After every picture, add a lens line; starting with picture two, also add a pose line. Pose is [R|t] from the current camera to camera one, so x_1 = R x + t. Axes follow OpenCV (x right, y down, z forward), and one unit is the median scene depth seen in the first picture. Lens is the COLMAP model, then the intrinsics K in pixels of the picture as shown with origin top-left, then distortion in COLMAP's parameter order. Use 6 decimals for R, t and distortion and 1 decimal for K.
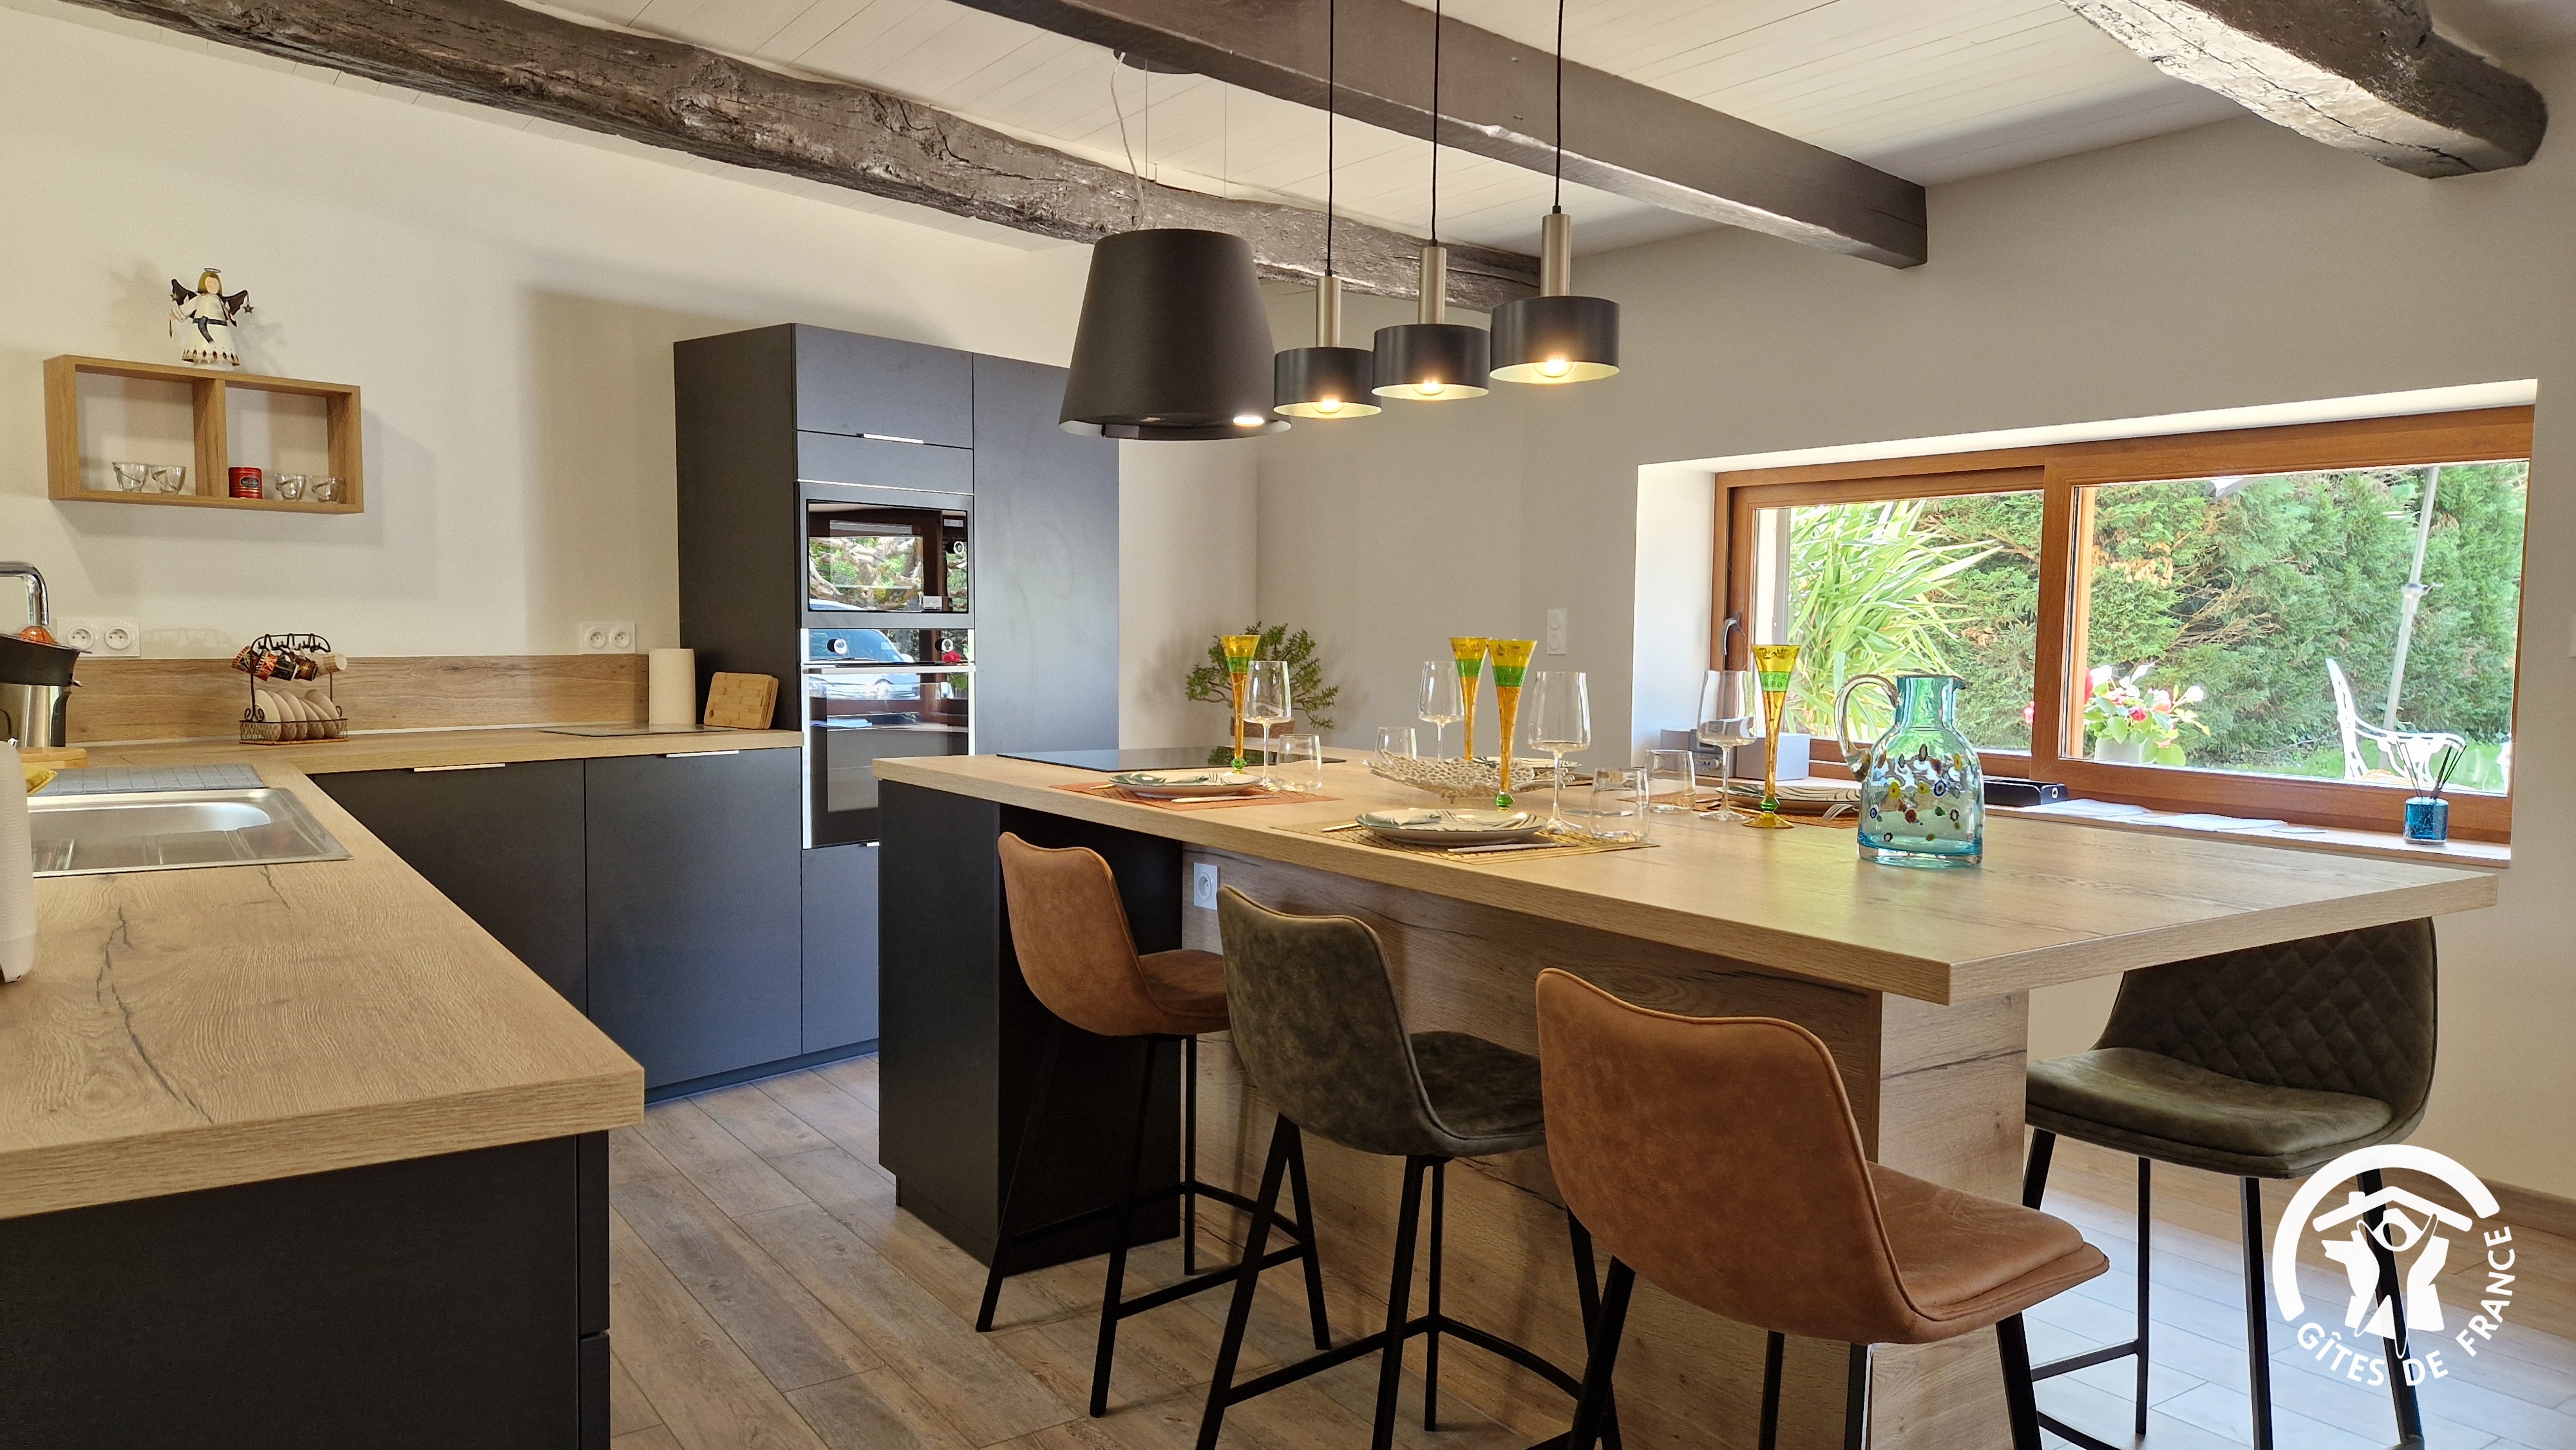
lens RADIAL K [[1666.1, 0, 1288.0], [0, 1666.1, 725.0], [0, 0, 1]] dist [0.007960, -0.000659]
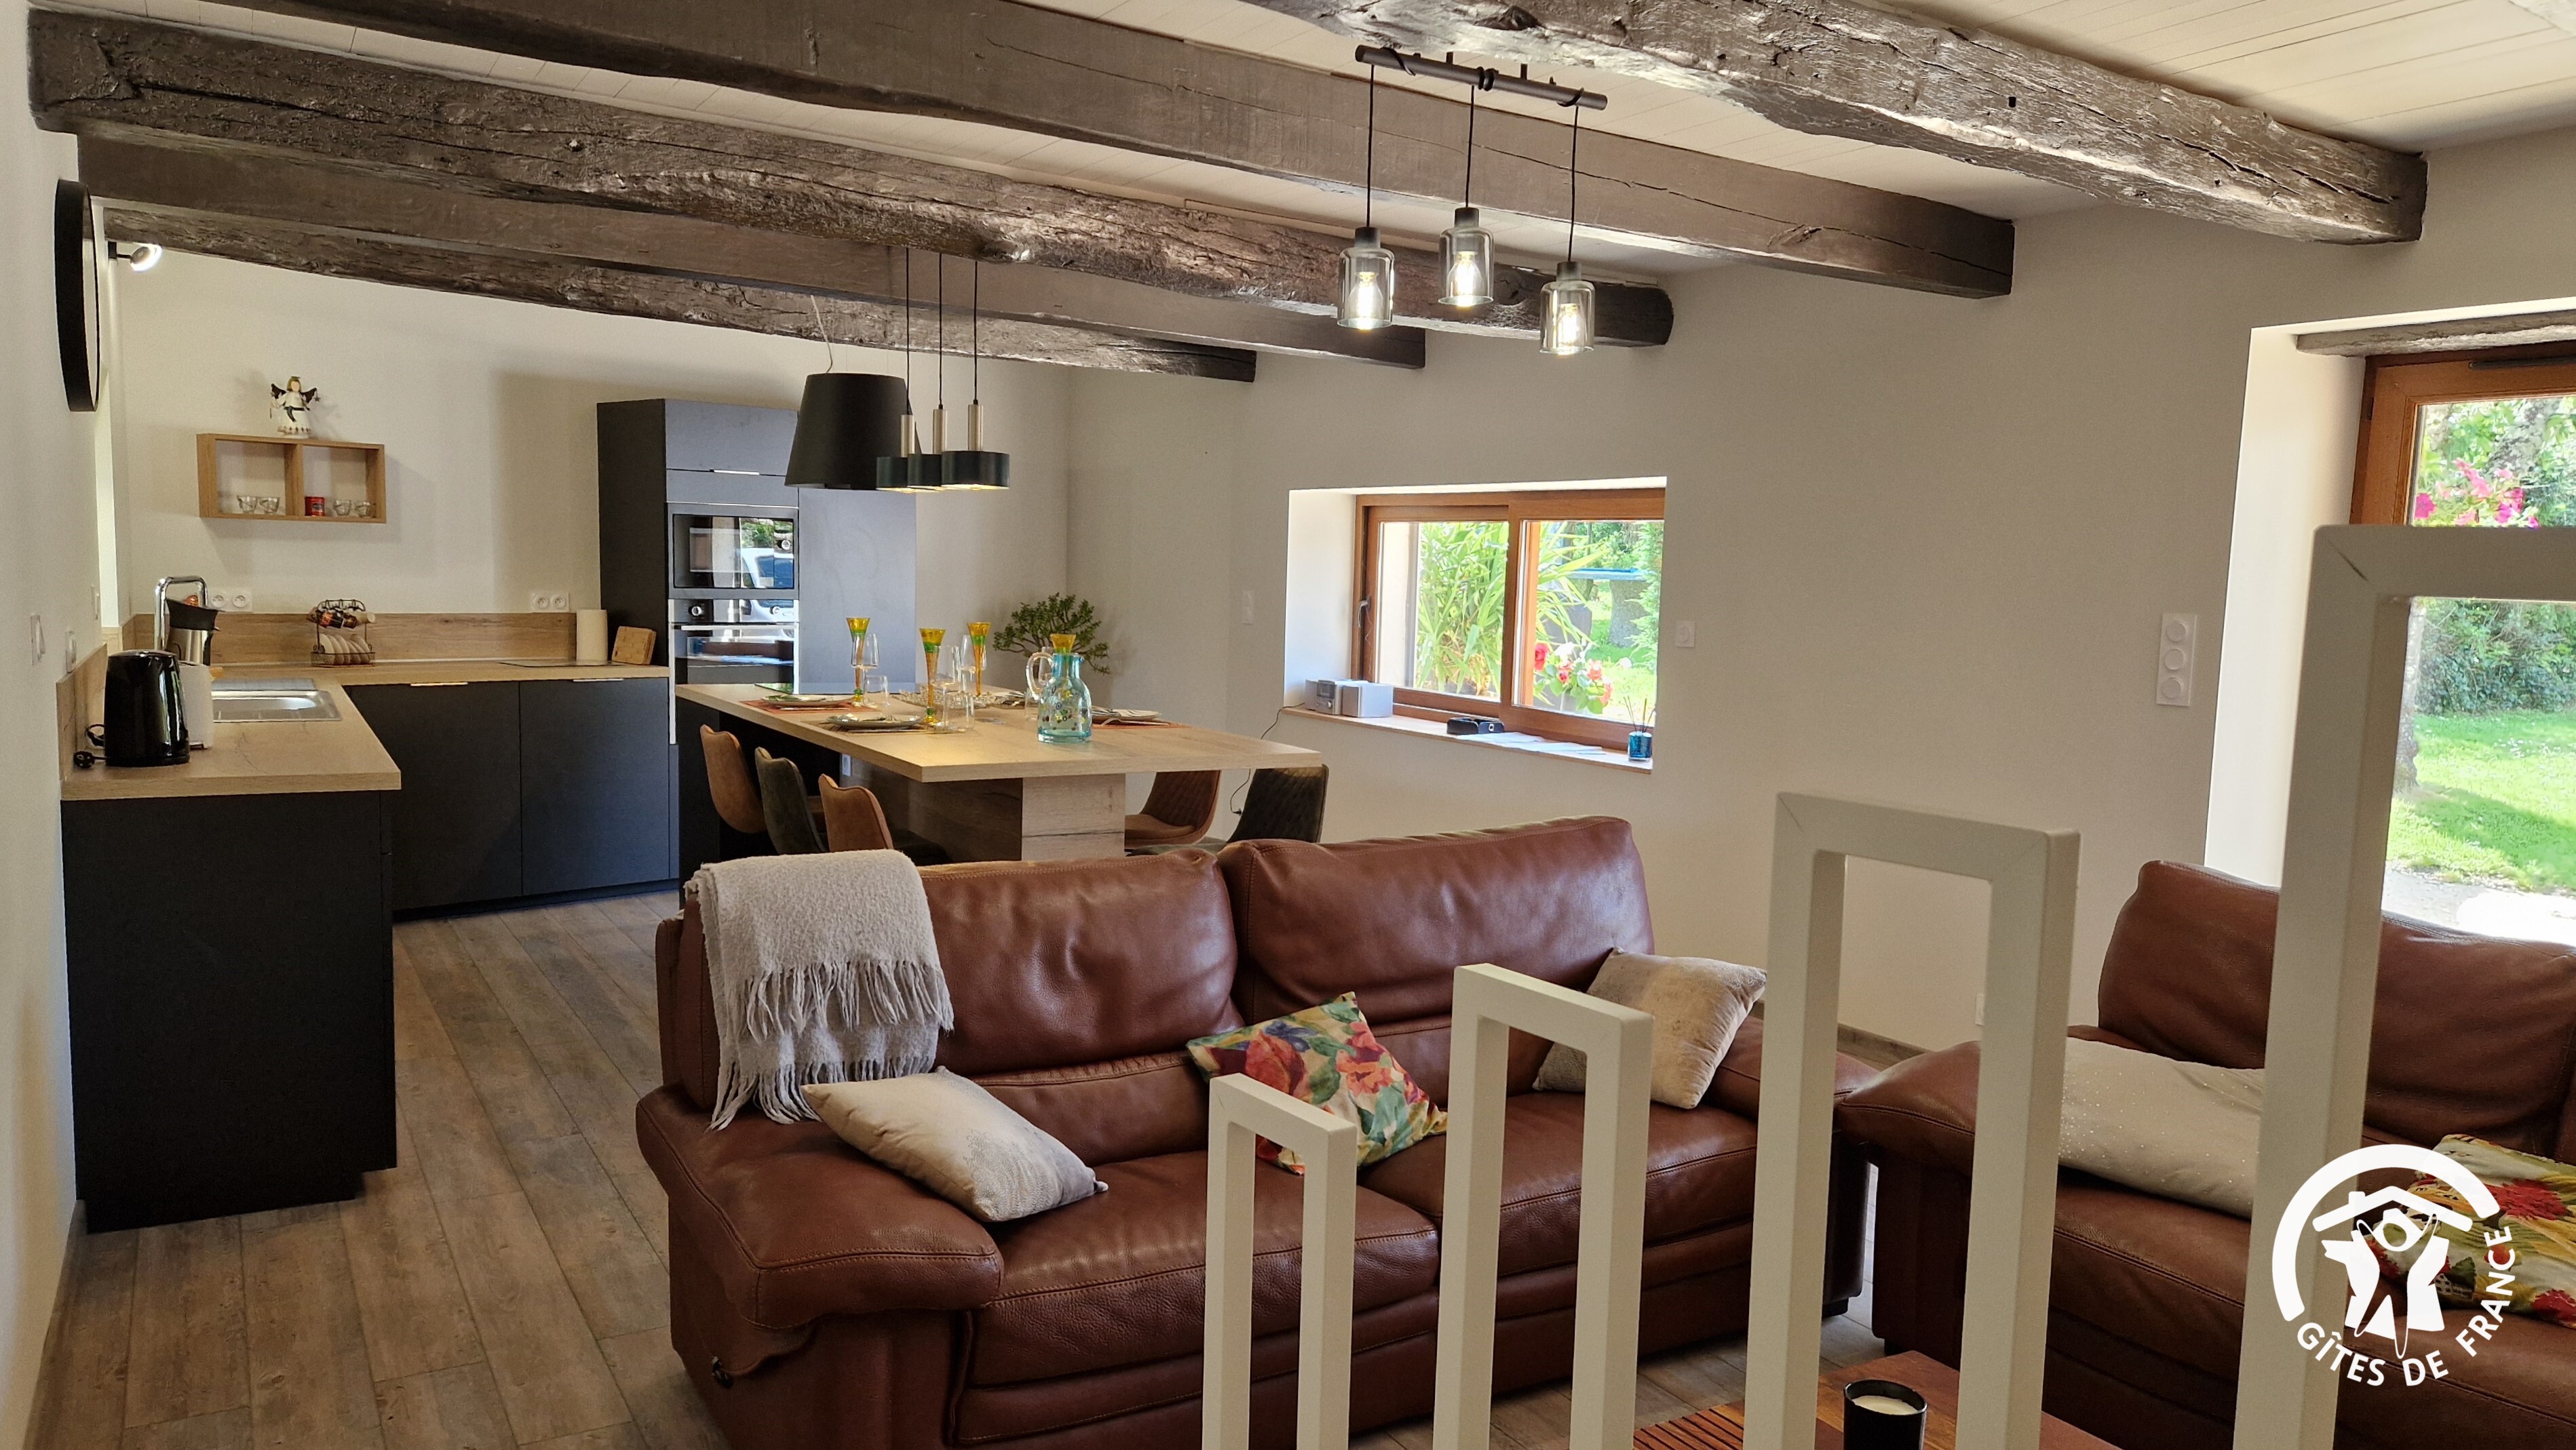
lens RADIAL K [[1691.4, 0, 1288.0], [0, 1691.4, 725.0], [0, 0, 1]] dist [0.001566, 0.000470]
pose [[0.998286, 0.024302, -0.053239, 0.417212], [-0.022553, 0.999194, 0.033205, -0.007911], [0.054003, -0.031948, 0.998030, -0.603839]]
